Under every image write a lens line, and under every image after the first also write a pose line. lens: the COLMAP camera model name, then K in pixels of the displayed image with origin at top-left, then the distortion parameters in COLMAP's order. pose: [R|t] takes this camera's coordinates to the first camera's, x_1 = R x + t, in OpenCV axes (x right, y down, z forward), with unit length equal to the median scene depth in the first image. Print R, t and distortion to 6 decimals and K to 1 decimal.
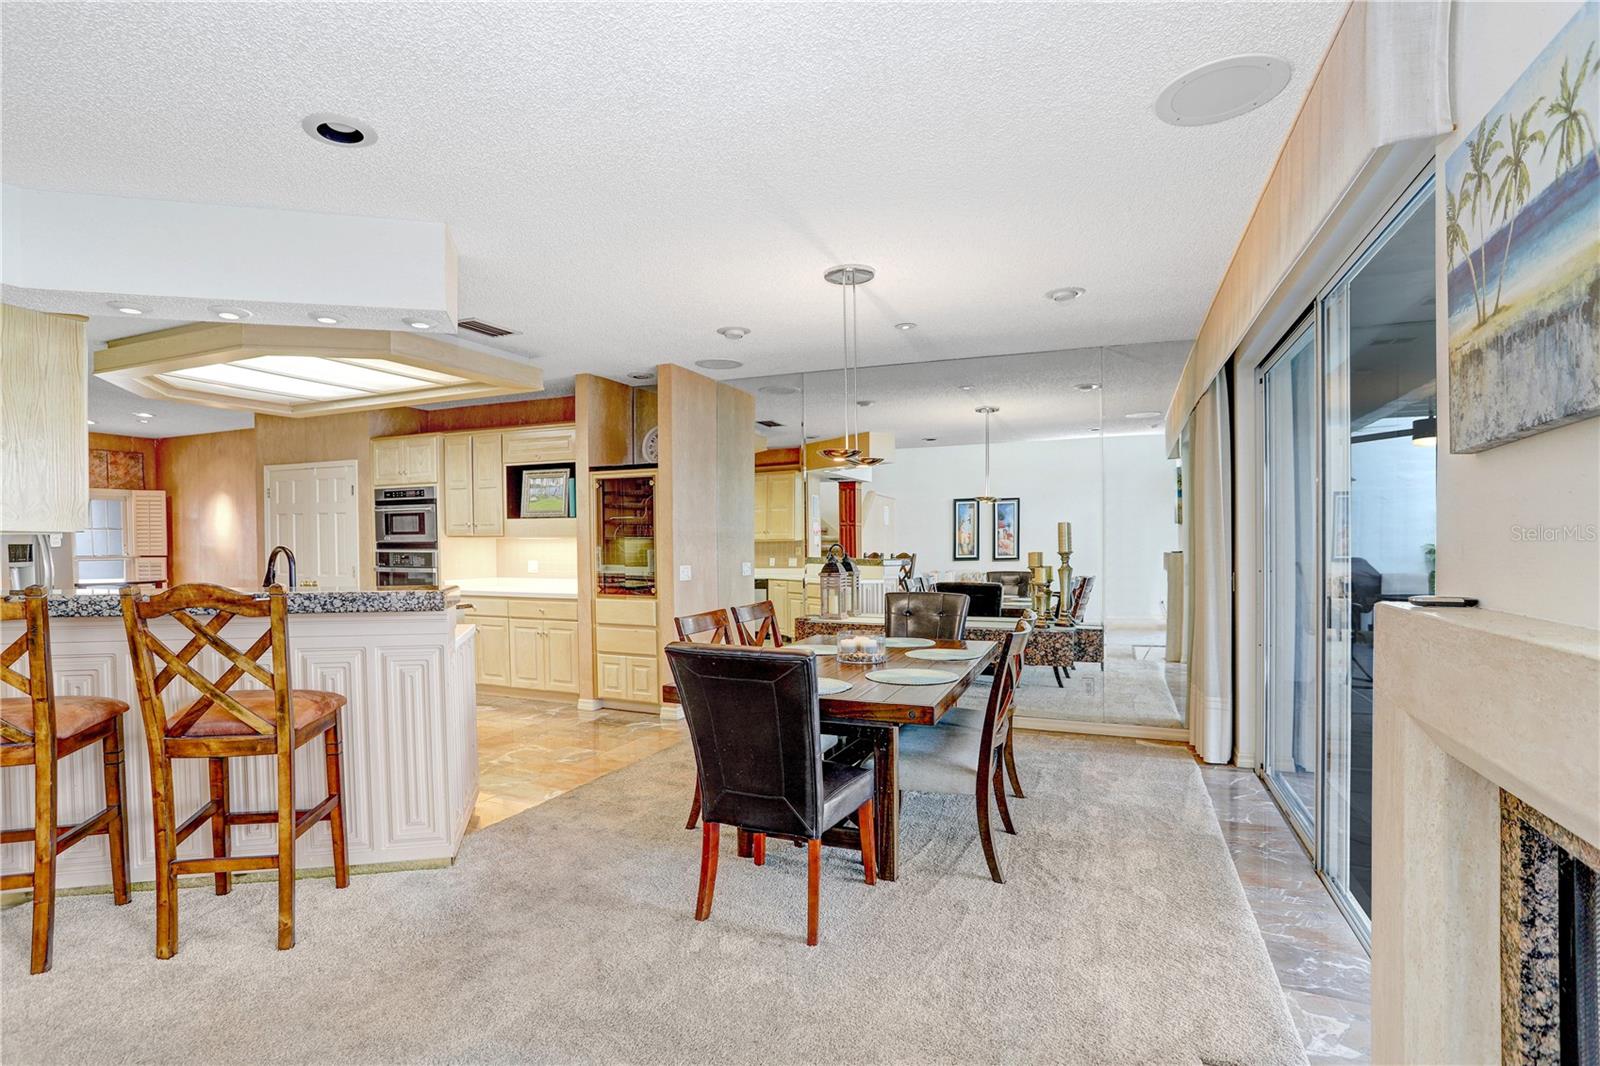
lens RADIAL K [[815.8, 0, 781.9], [0, 815.8, 555.7], [0, 0, 1]] dist [-0.058881, 0.027384]
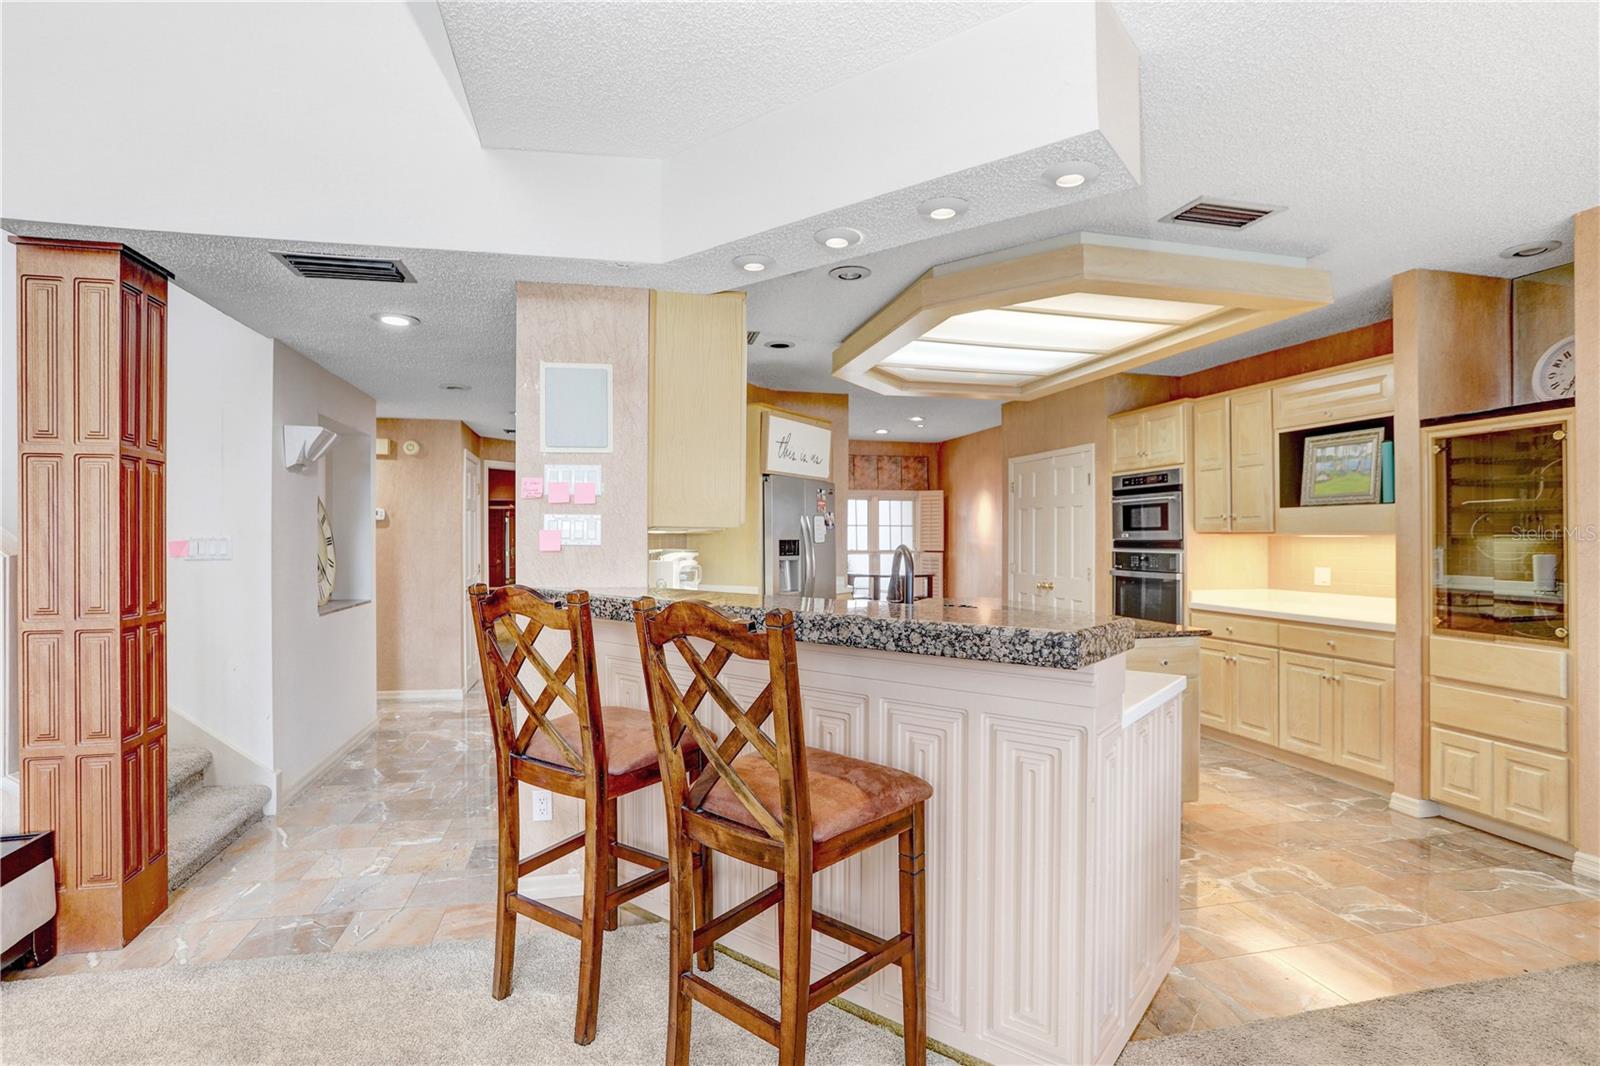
lens RADIAL K [[815.8, 0, 787.7], [0, 815.8, 542.4], [0, 0, 1]] dist [-0.058881, 0.027384]
pose [[0.612813, 0.008450, -0.790183, -0.054028], [-0.018431, 0.999824, -0.003602, -0.005487], [0.790013, 0.016771, 0.612860, 0.251480]]
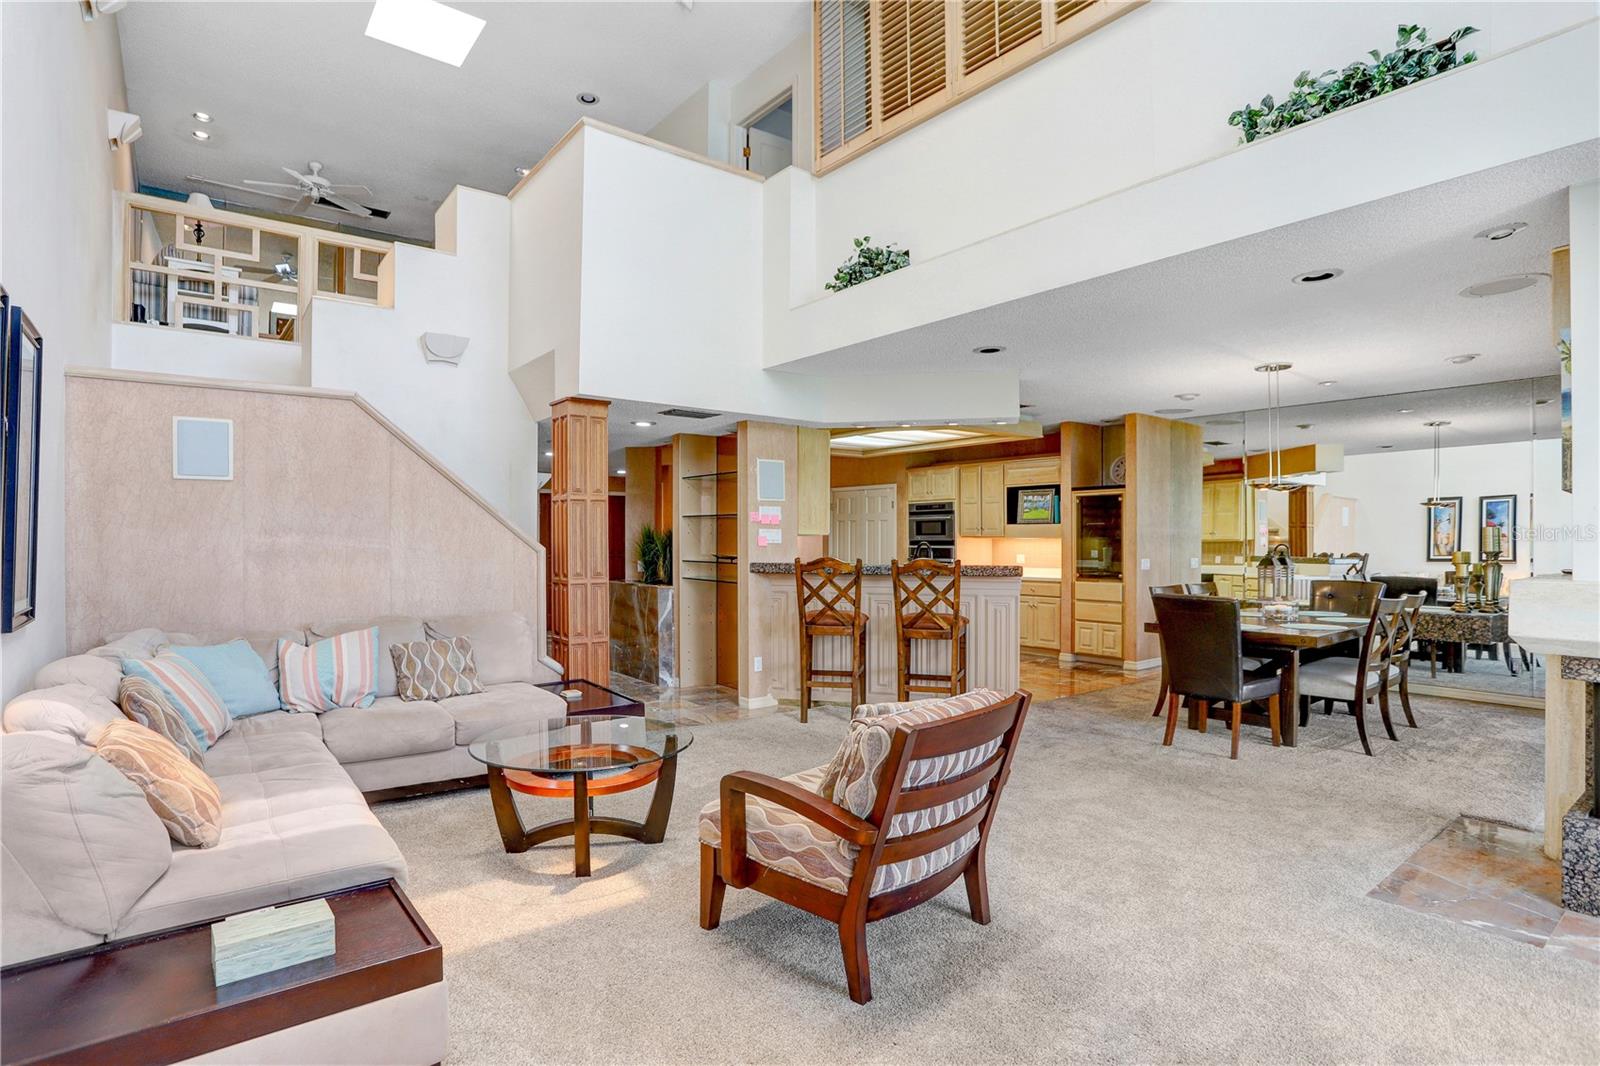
lens RADIAL K [[815.8, 0, 757.0], [0, 815.8, 558.2], [0, 0, 1]] dist [-0.058881, 0.027384]
pose [[0.859508, 0.013774, -0.510937, 0.012068], [-0.011652, 0.999905, 0.007354, 0.008651], [0.510990, -0.000367, 0.859587, -0.475303]]
